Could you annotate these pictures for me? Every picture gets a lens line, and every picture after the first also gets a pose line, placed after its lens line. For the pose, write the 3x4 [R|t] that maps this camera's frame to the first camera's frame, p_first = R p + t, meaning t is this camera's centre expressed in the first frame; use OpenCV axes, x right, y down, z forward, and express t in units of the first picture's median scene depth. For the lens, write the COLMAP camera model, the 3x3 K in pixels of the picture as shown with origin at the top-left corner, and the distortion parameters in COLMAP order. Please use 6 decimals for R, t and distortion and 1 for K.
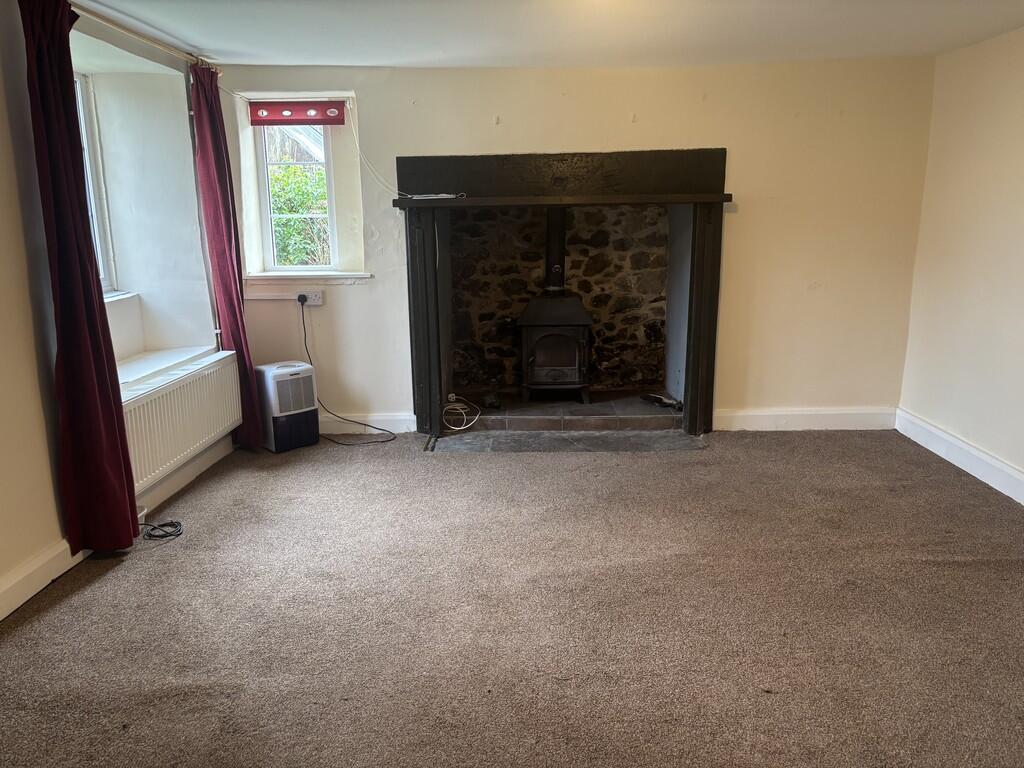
lens RADIAL K [[763.4, 0, 512.0], [0, 763.4, 384.0], [0, 0, 1]] dist [0.022268, -0.004012]
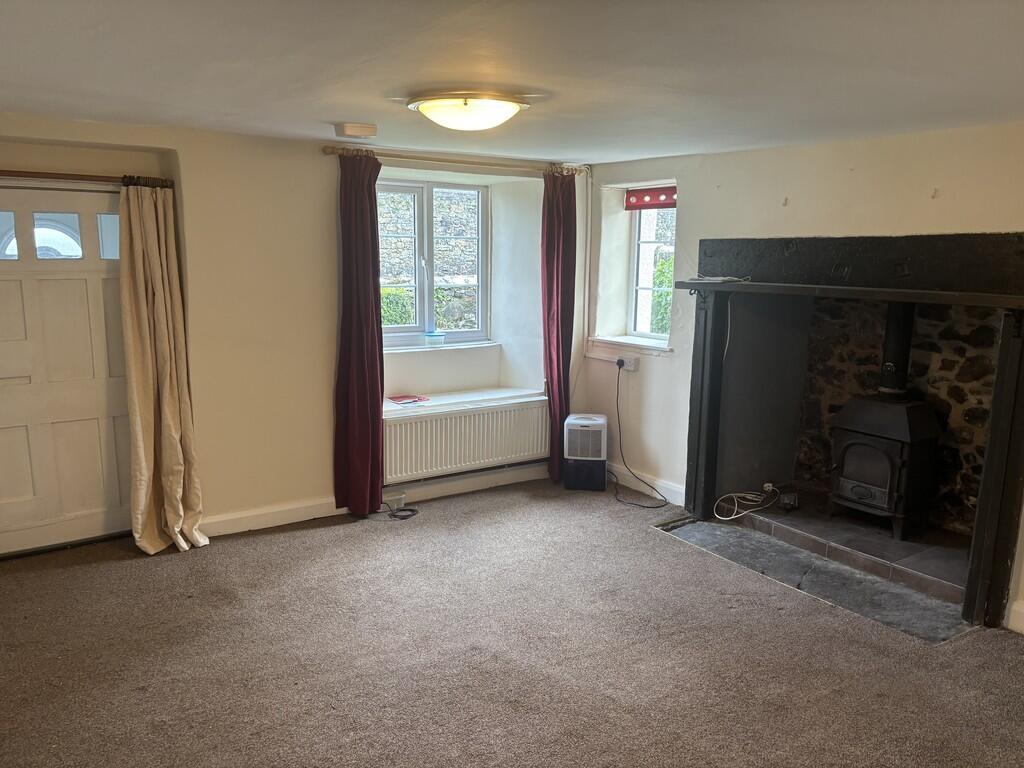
lens RADIAL K [[772.0, 0, 512.0], [0, 772.0, 384.0], [0, 0, 1]] dist [0.100087, -0.199969]
pose [[0.573017, 0.158693, -0.804032, 0.532479], [-0.184911, 0.980810, 0.061802, -0.116652], [0.798410, 0.113260, 0.591365, 0.192370]]
